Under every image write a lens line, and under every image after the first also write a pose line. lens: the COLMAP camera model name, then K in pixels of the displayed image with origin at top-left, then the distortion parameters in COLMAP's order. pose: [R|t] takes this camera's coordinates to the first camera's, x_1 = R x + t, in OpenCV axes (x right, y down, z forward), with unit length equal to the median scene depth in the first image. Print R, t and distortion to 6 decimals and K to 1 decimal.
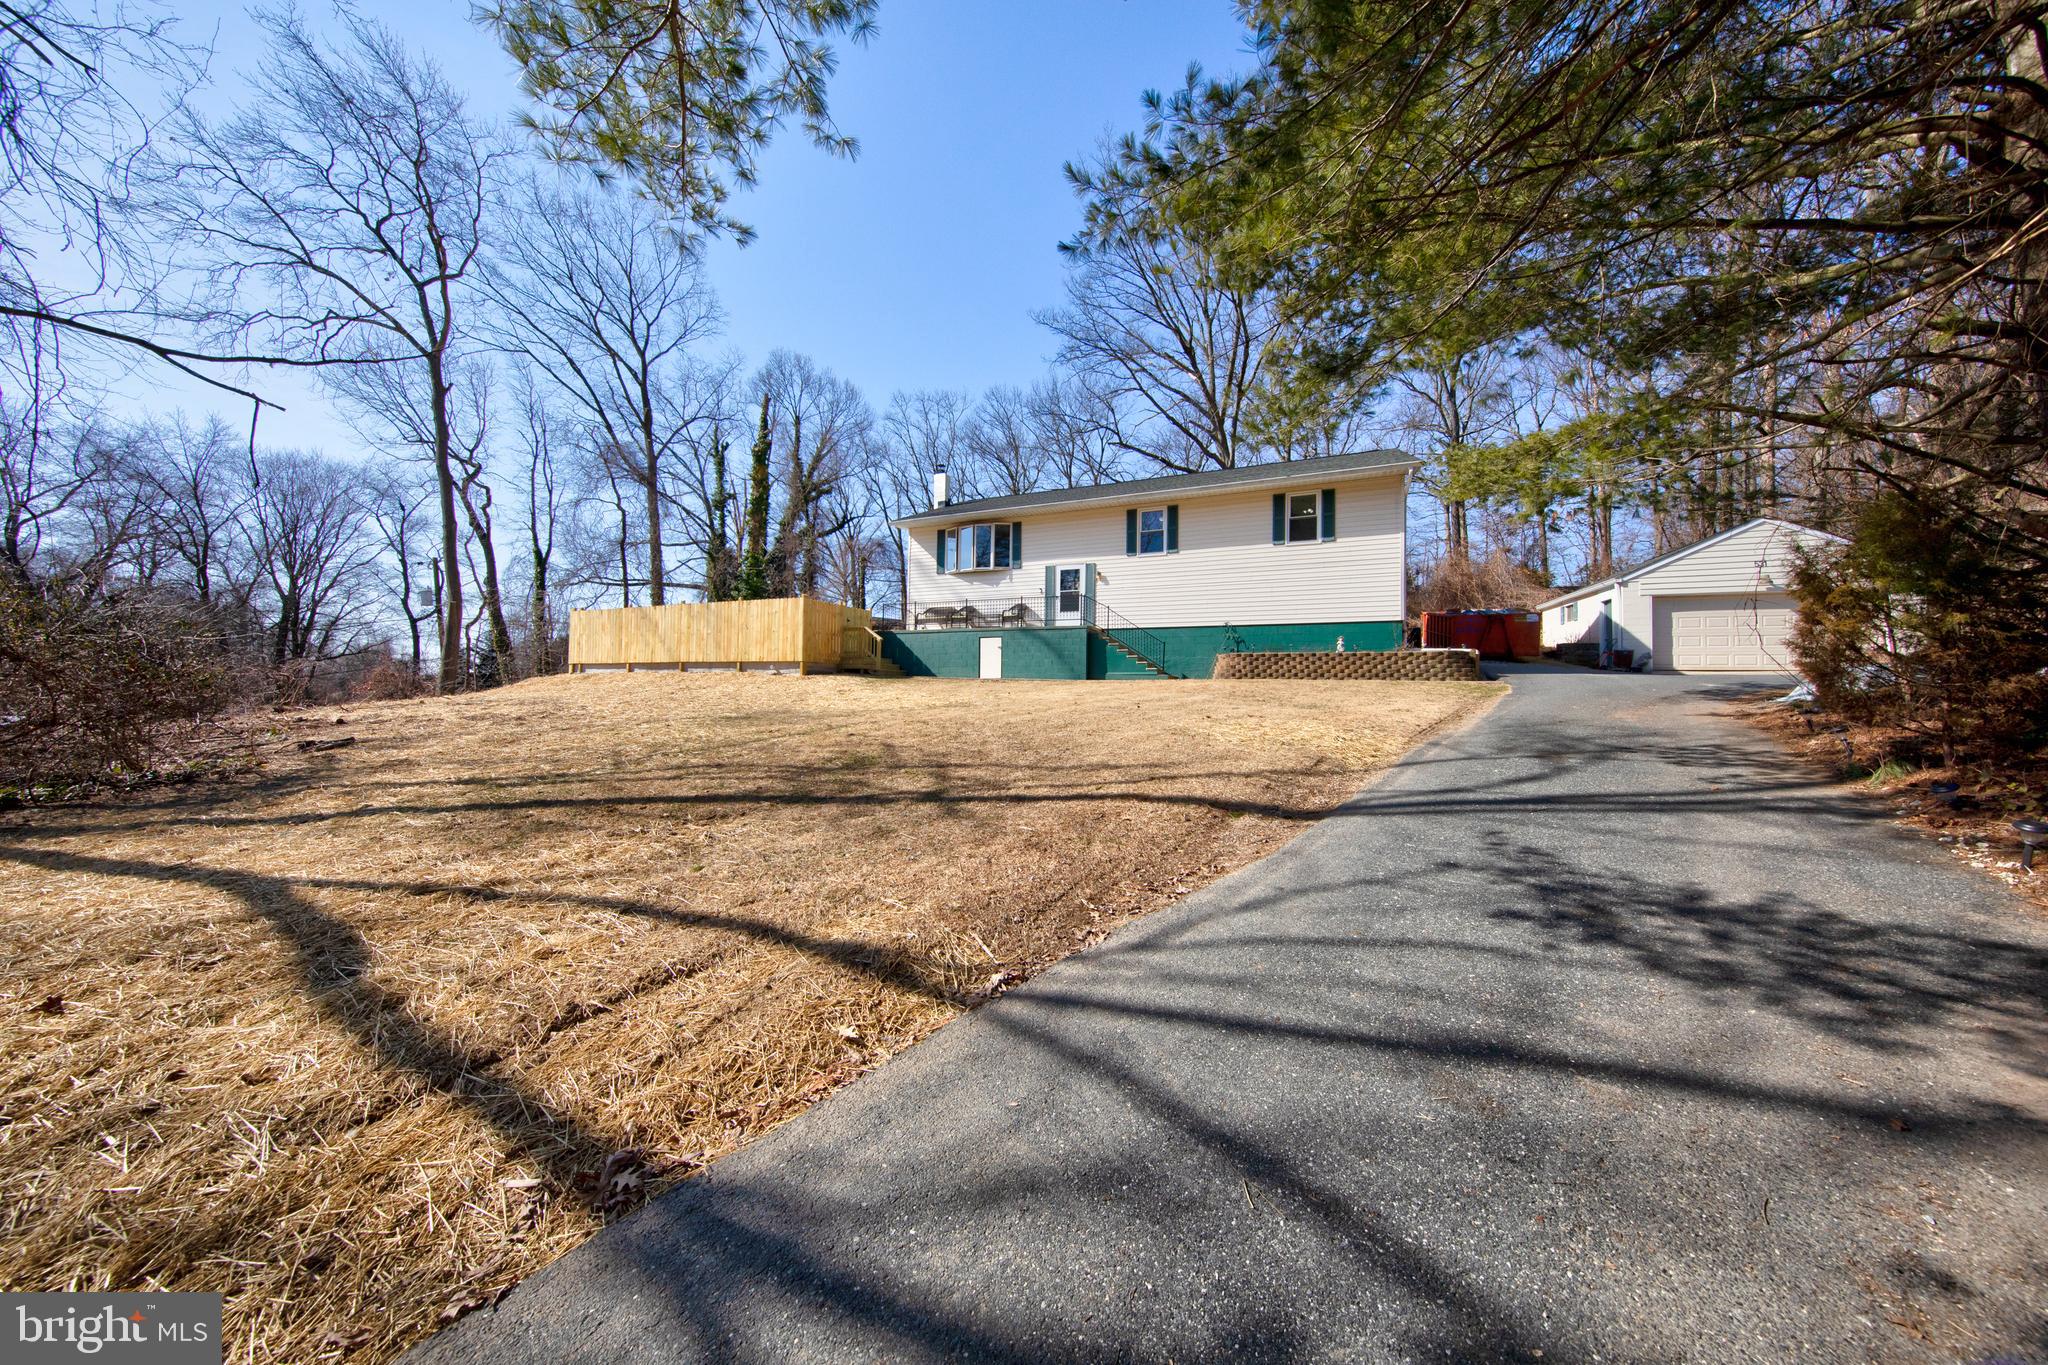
lens RADIAL K [[646.1, 0, 1020.9], [0, 646.1, 661.6], [0, 0, 1]] dist [-0.000095, -0.000027]
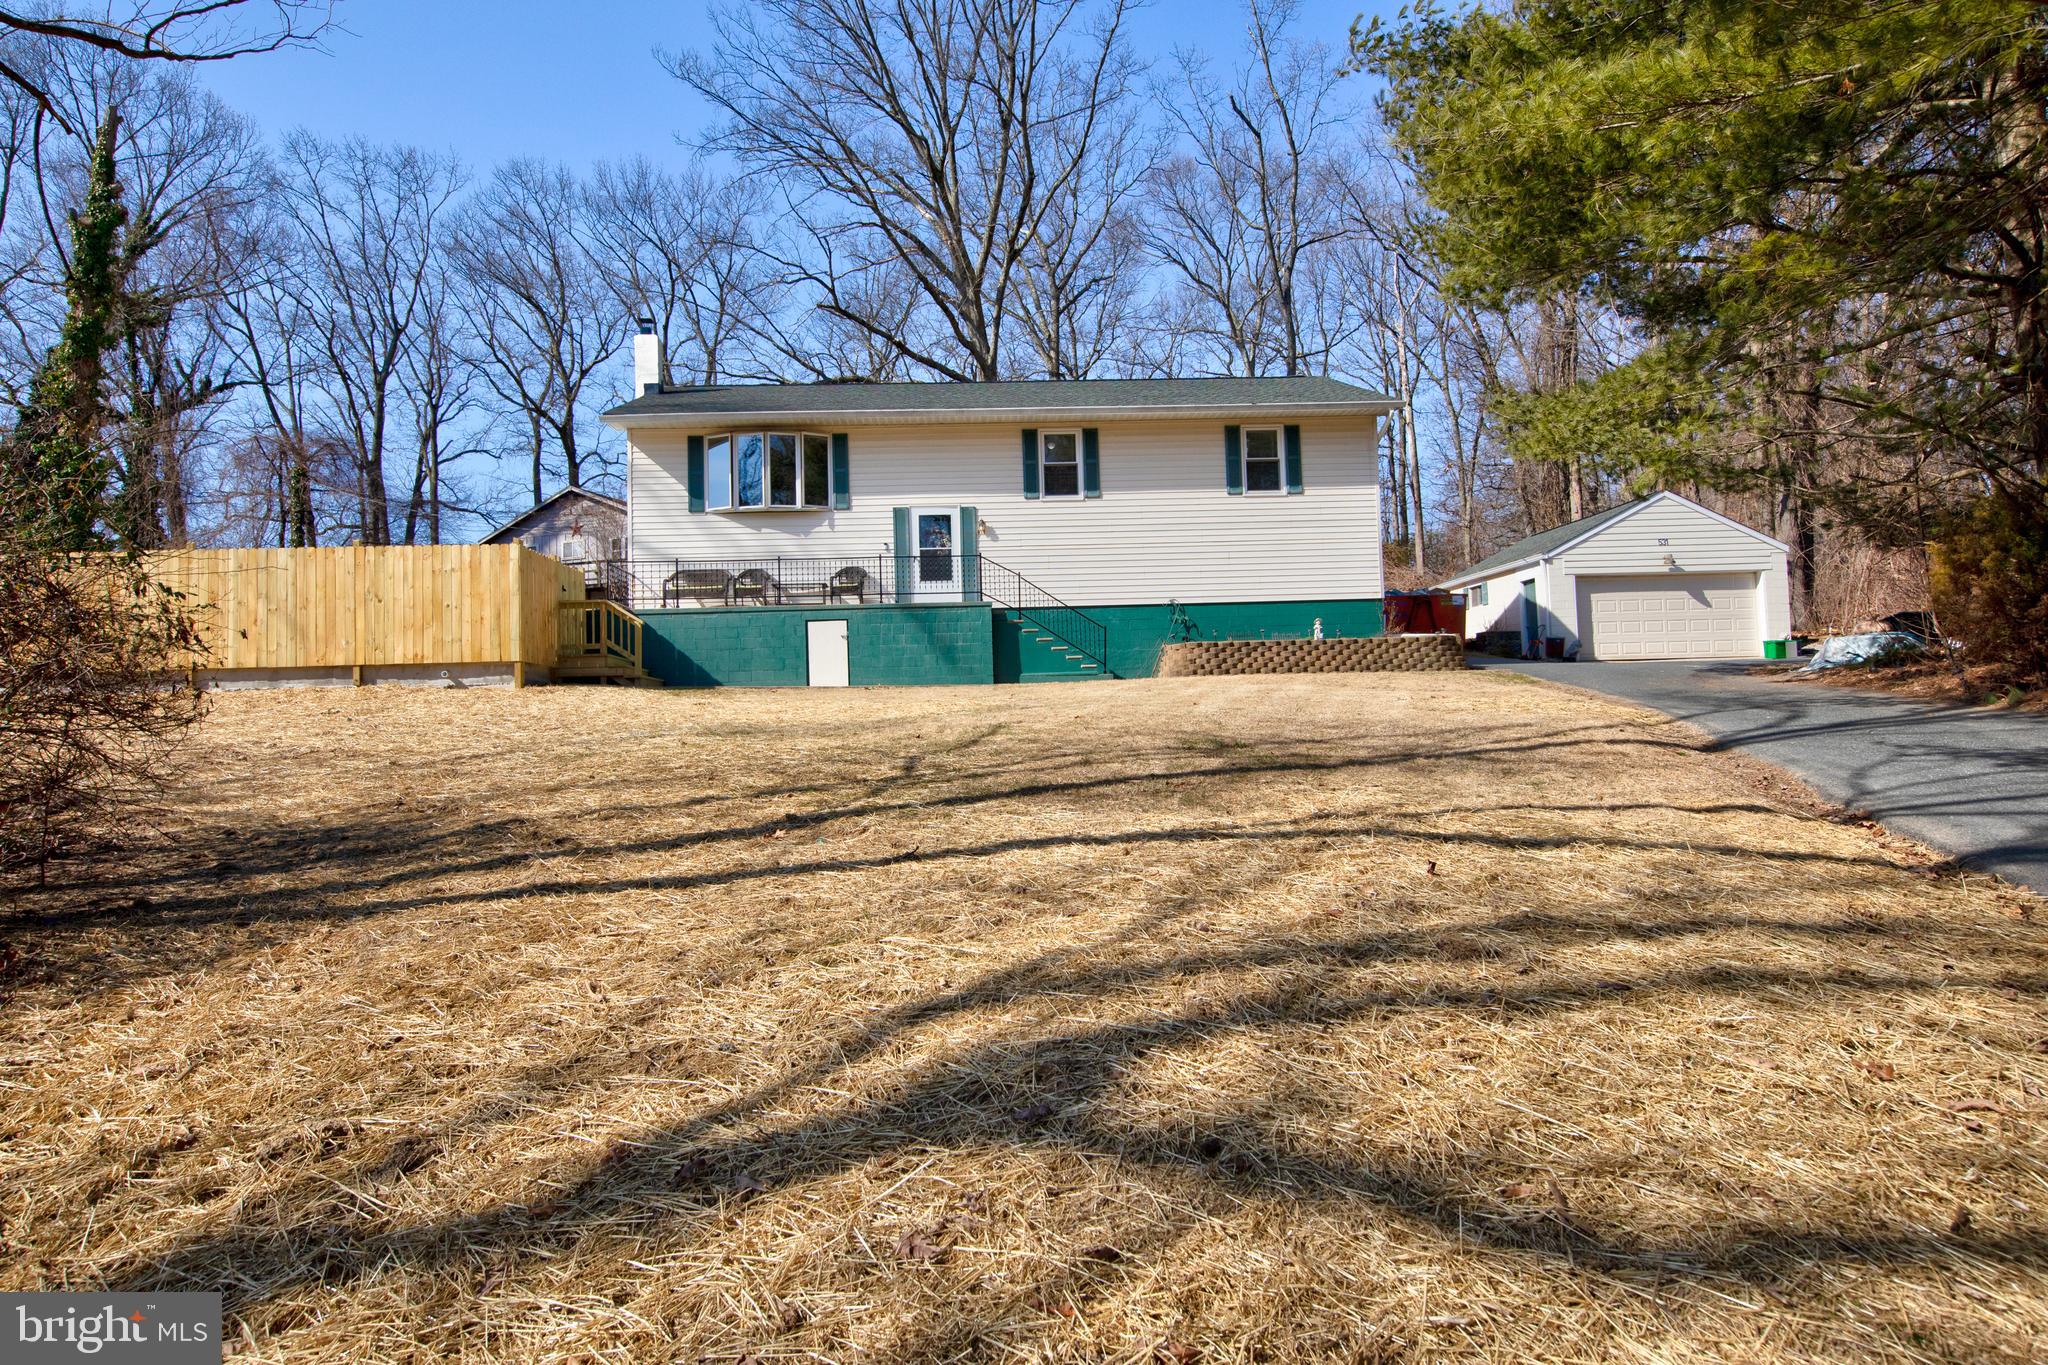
lens RADIAL K [[1127.9, 0, 1024.0], [0, 1127.9, 682.5], [0, 0, 1]] dist [0.015245, 0.000750]
pose [[0.896103, -0.020173, 0.443388, -0.349286], [0.020387, 0.999783, 0.004285, 0.020280], [-0.443378, 0.005199, 0.896319, -0.036225]]
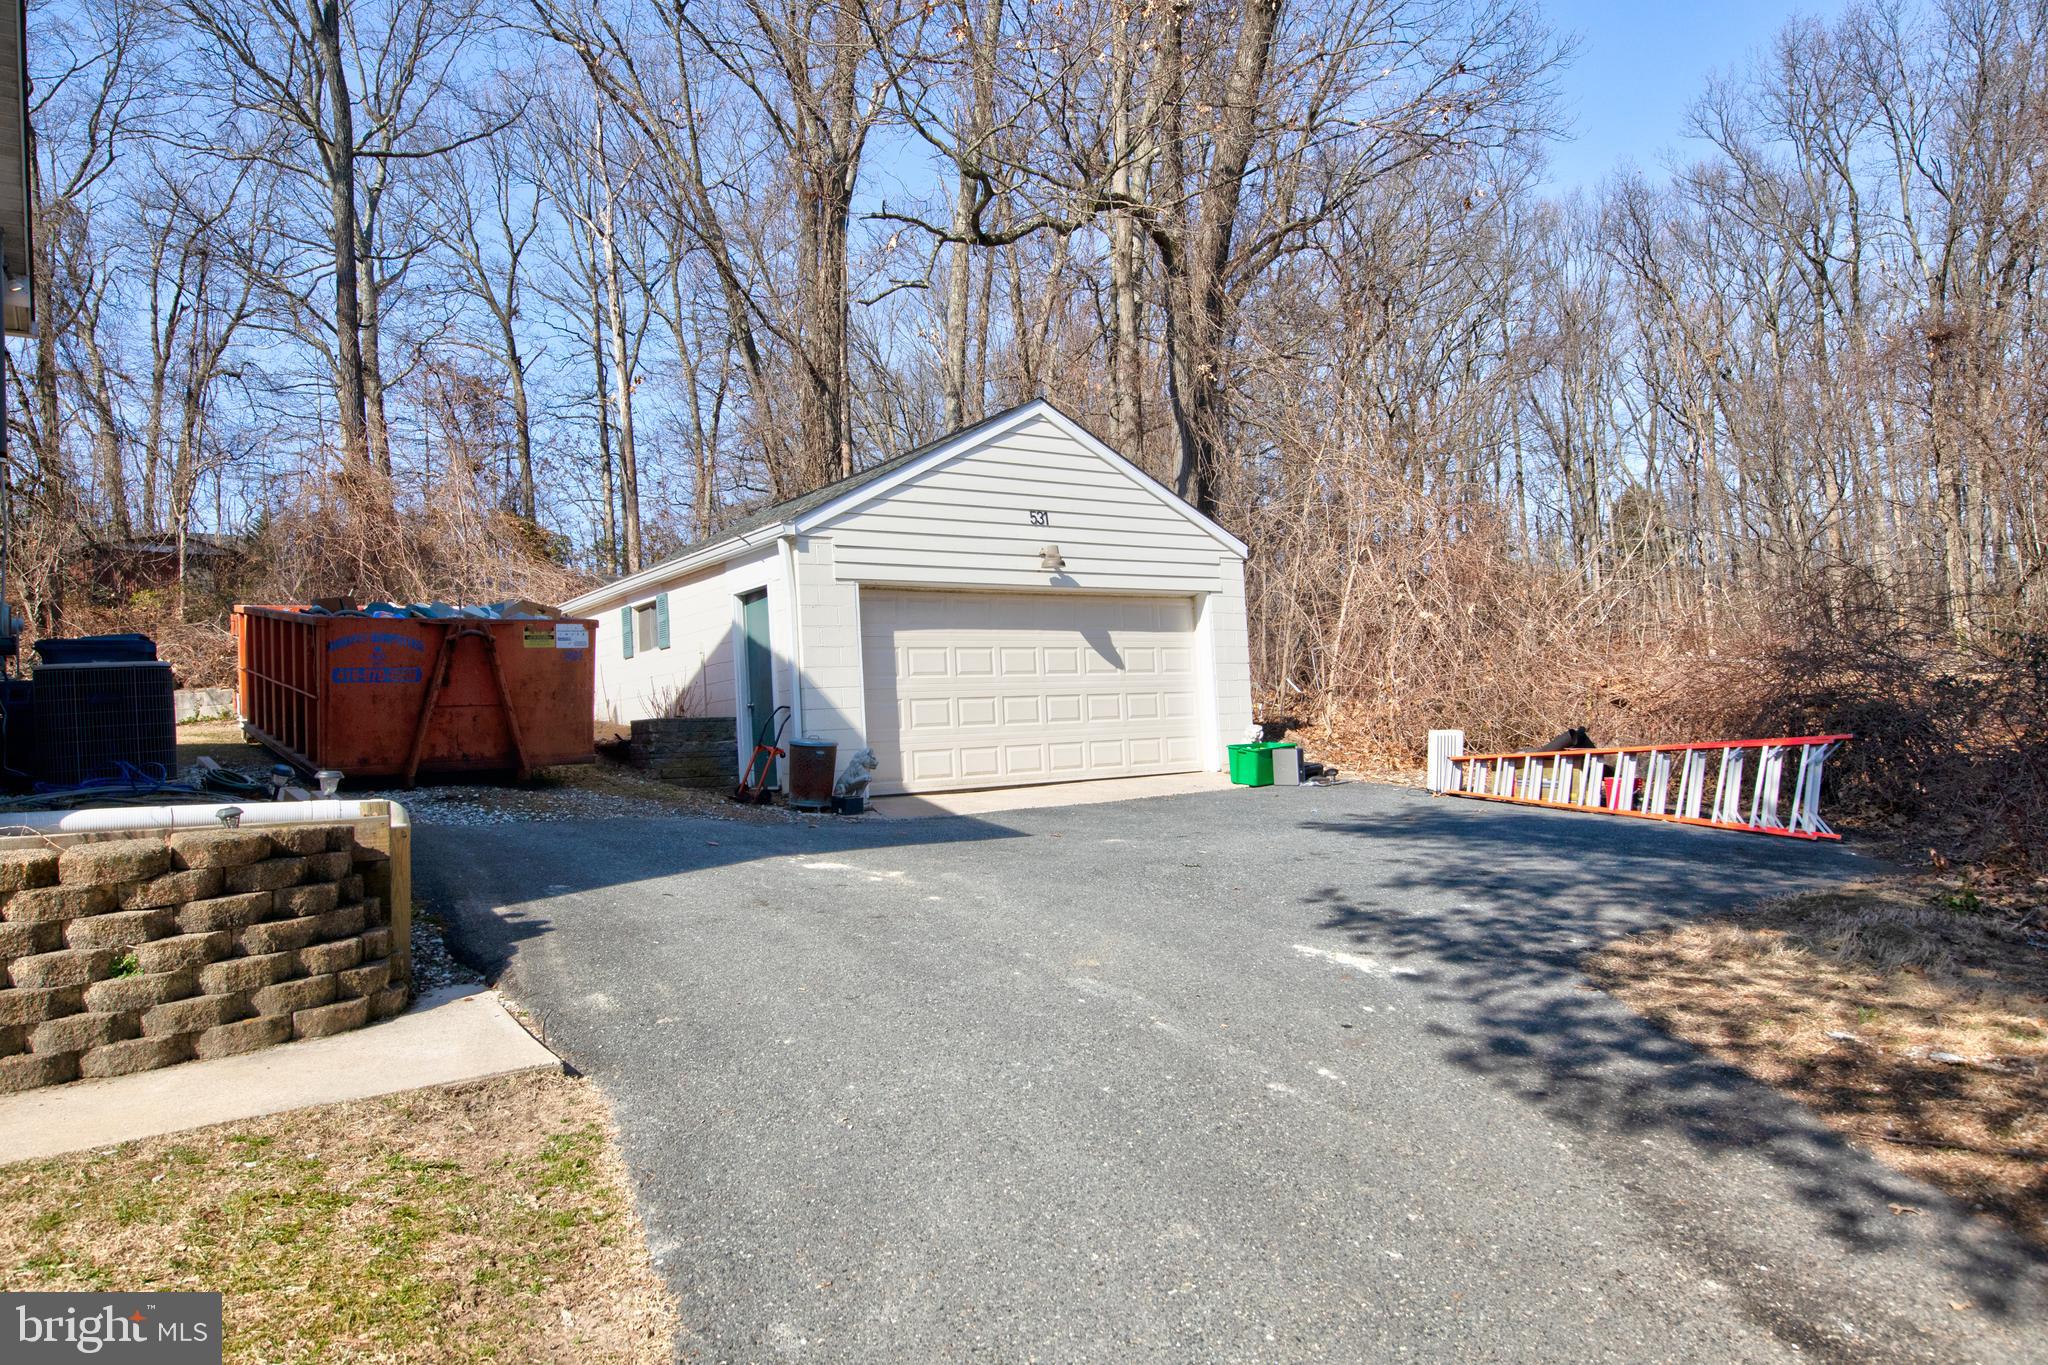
lens RADIAL K [[1331.0, 0, 1024.0], [0, 1331.0, 682.5], [0, 0, 1]] dist [-0.000366, -0.000037]
pose [[0.501728, 0.002323, 0.865022, 0.381647], [0.024837, 0.999545, -0.017090, -0.031639], [-0.864669, 0.030060, 0.501443, 0.536356]]
